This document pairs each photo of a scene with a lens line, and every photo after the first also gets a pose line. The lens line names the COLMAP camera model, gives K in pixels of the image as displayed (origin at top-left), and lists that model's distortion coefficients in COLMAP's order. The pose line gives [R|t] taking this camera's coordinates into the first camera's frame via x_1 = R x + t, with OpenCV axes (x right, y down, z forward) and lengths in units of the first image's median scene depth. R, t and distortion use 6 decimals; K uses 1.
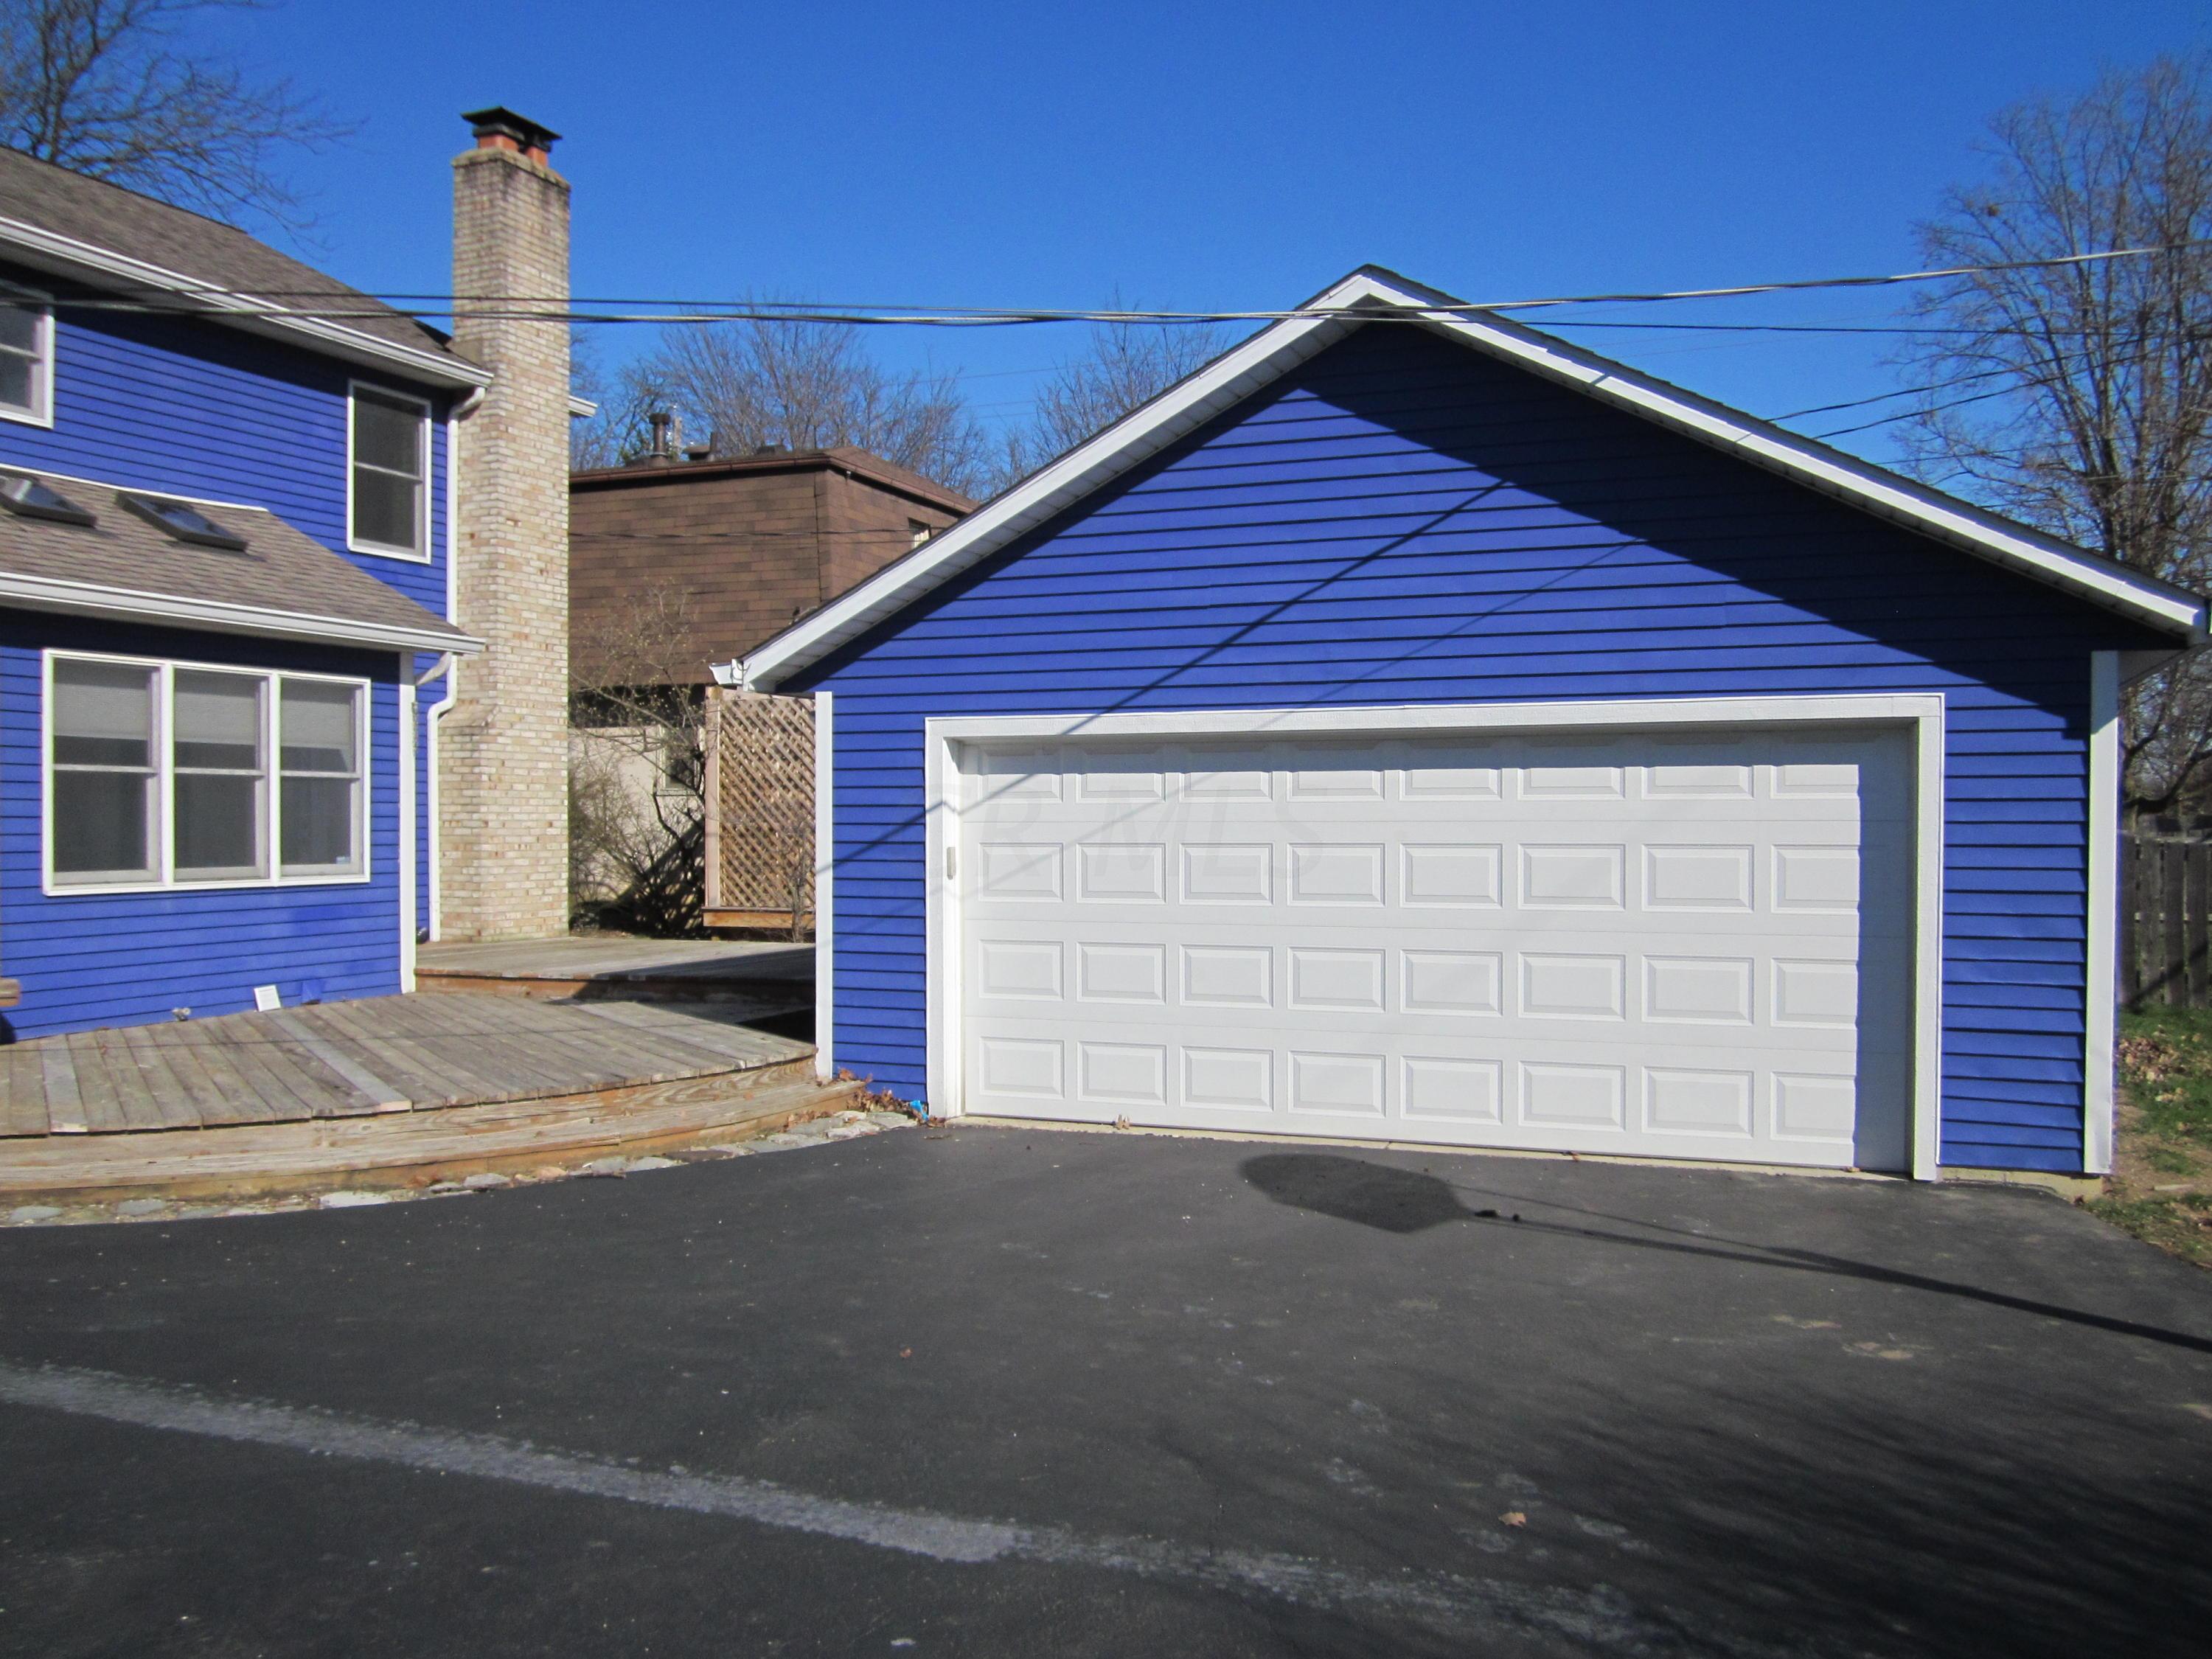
lens RADIAL K [[1826.2, 0, 1106.0], [0, 1826.2, 829.5], [0, 0, 1]] dist [-0.051548, 0.018427]
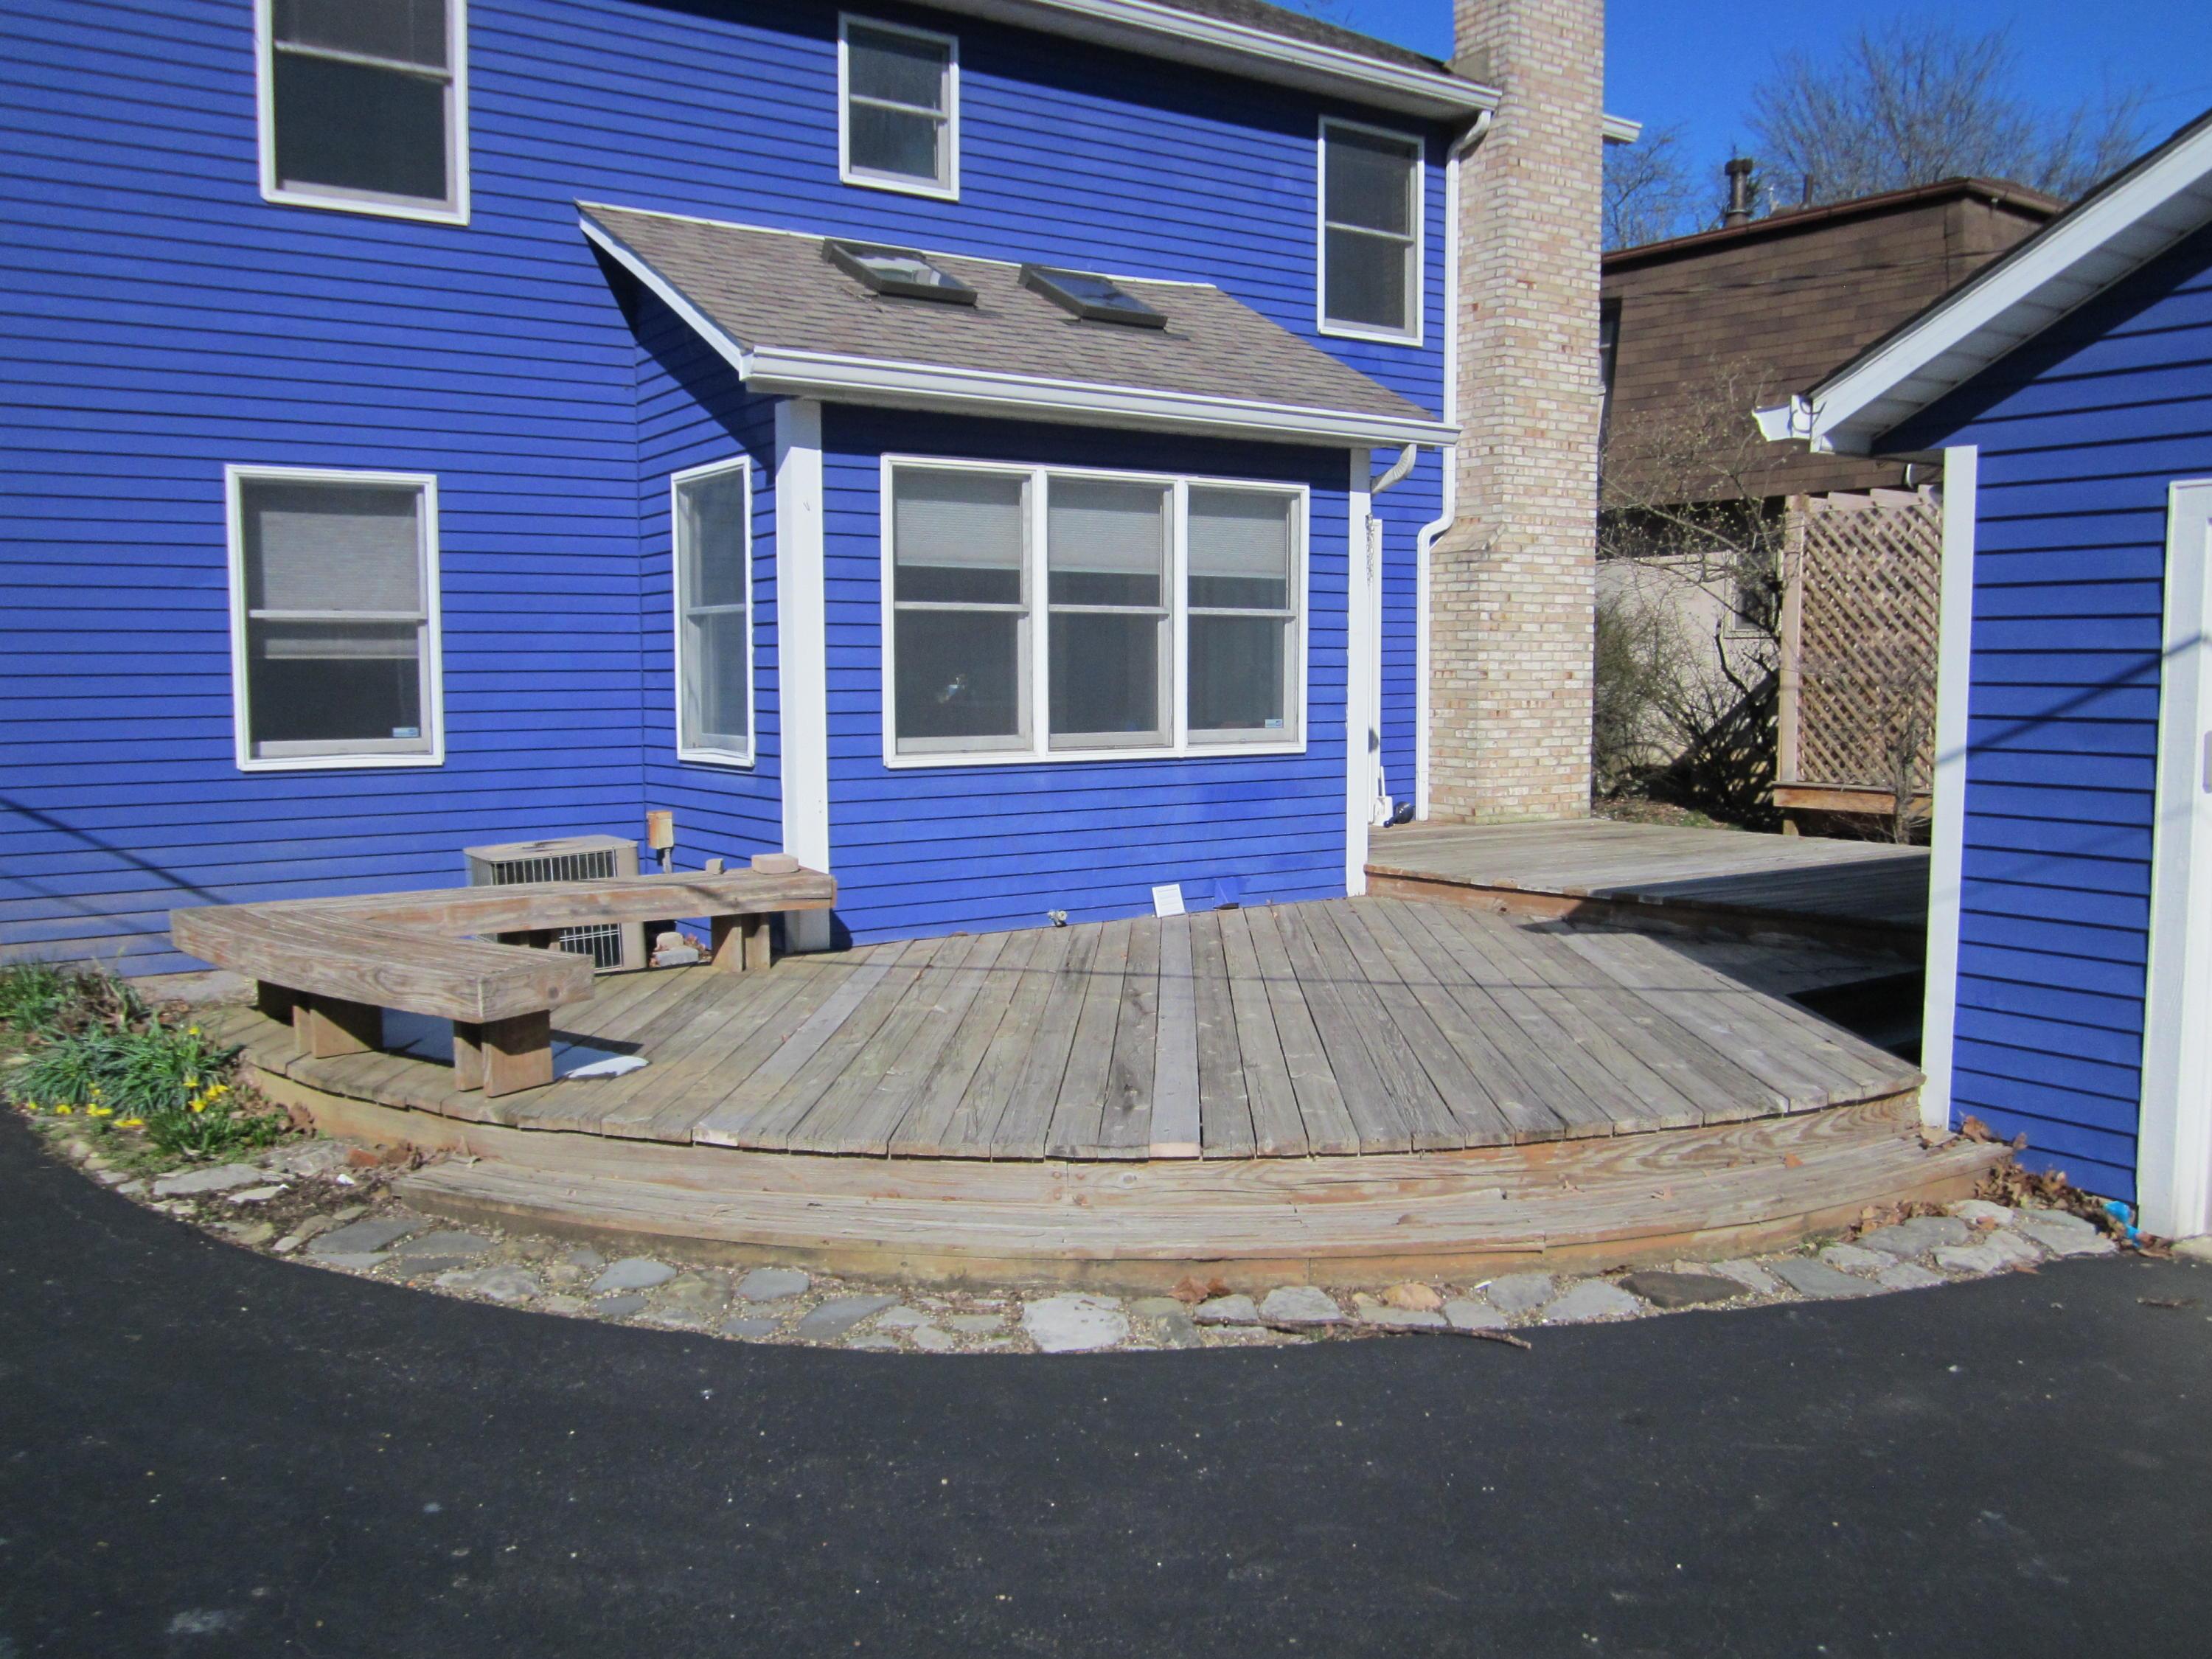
lens RADIAL K [[1826.2, 0, 1106.0], [0, 1826.2, 829.5], [0, 0, 1]] dist [-0.051548, 0.018427]
pose [[0.834174, 0.048529, -0.549361, -0.052058], [-0.001739, 0.996347, 0.085374, -0.004333], [0.551498, -0.070261, 0.831212, 0.315346]]
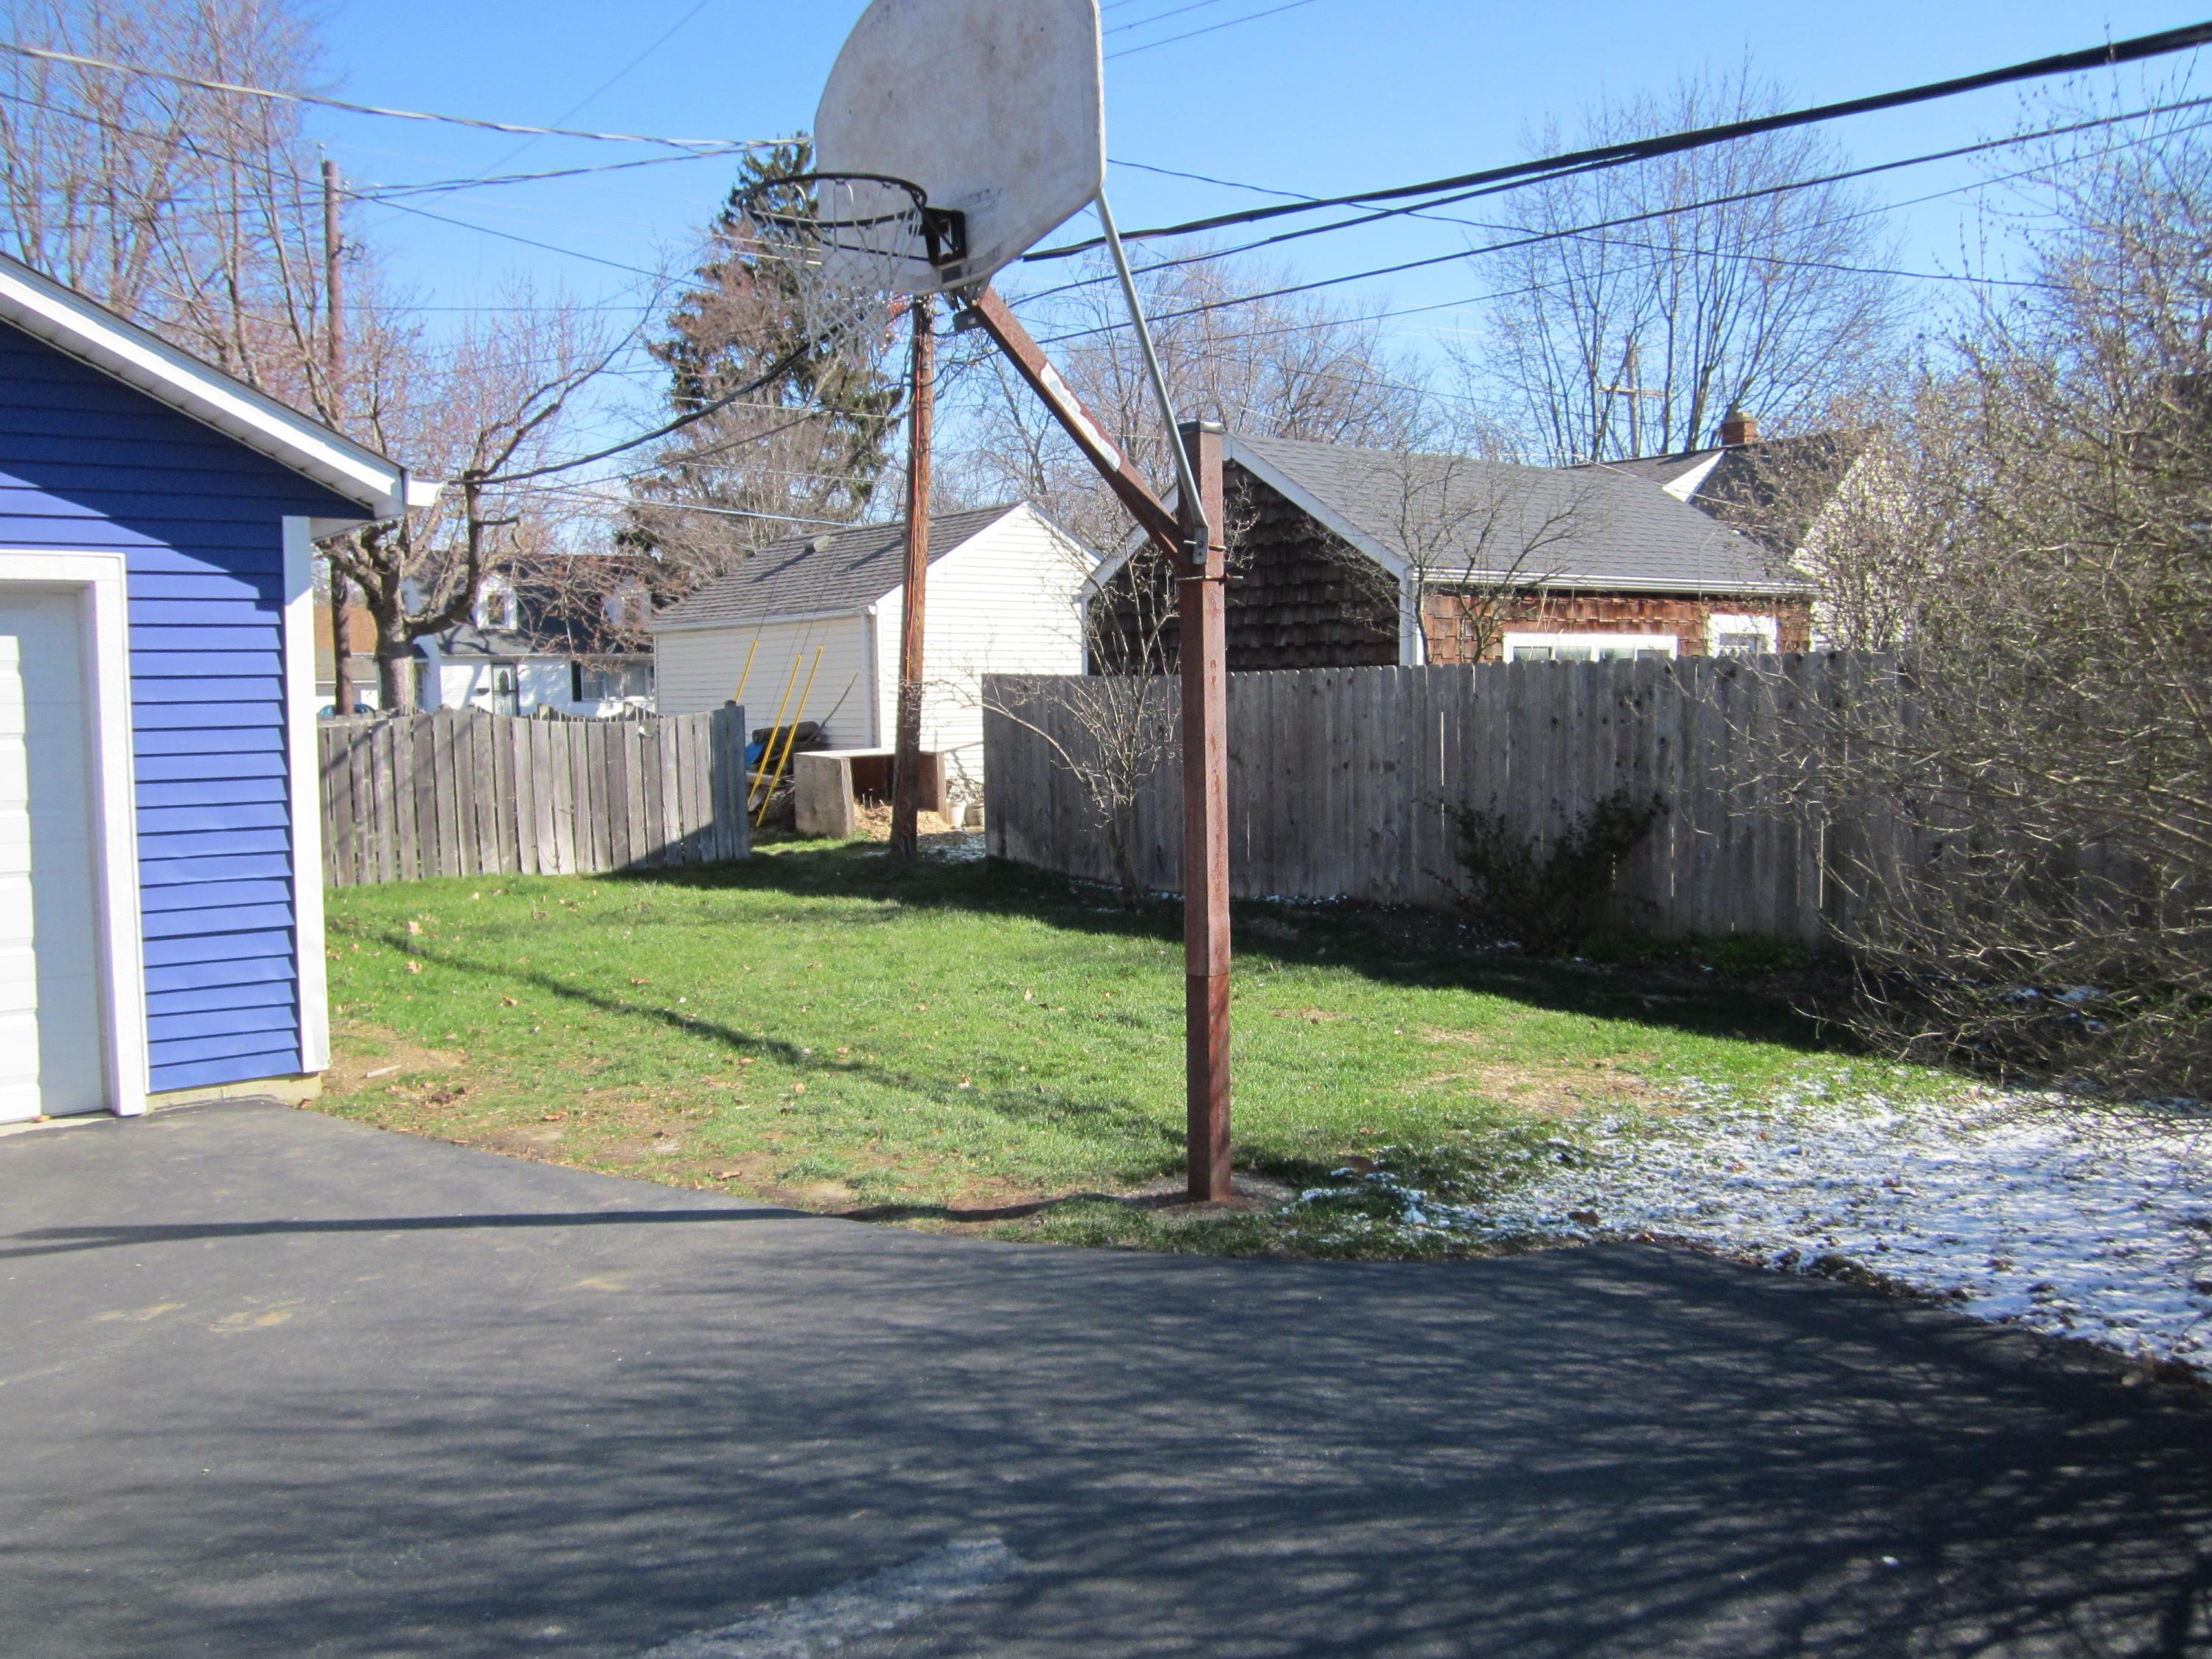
lens RADIAL K [[1826.2, 0, 1106.0], [0, 1826.2, 829.5], [0, 0, 1]] dist [-0.051548, 0.018427]
pose [[0.490860, -0.071553, 0.868295, -0.041253], [0.022236, 0.997326, 0.069615, 0.004384], [-0.870955, -0.014864, 0.491138, 0.108287]]
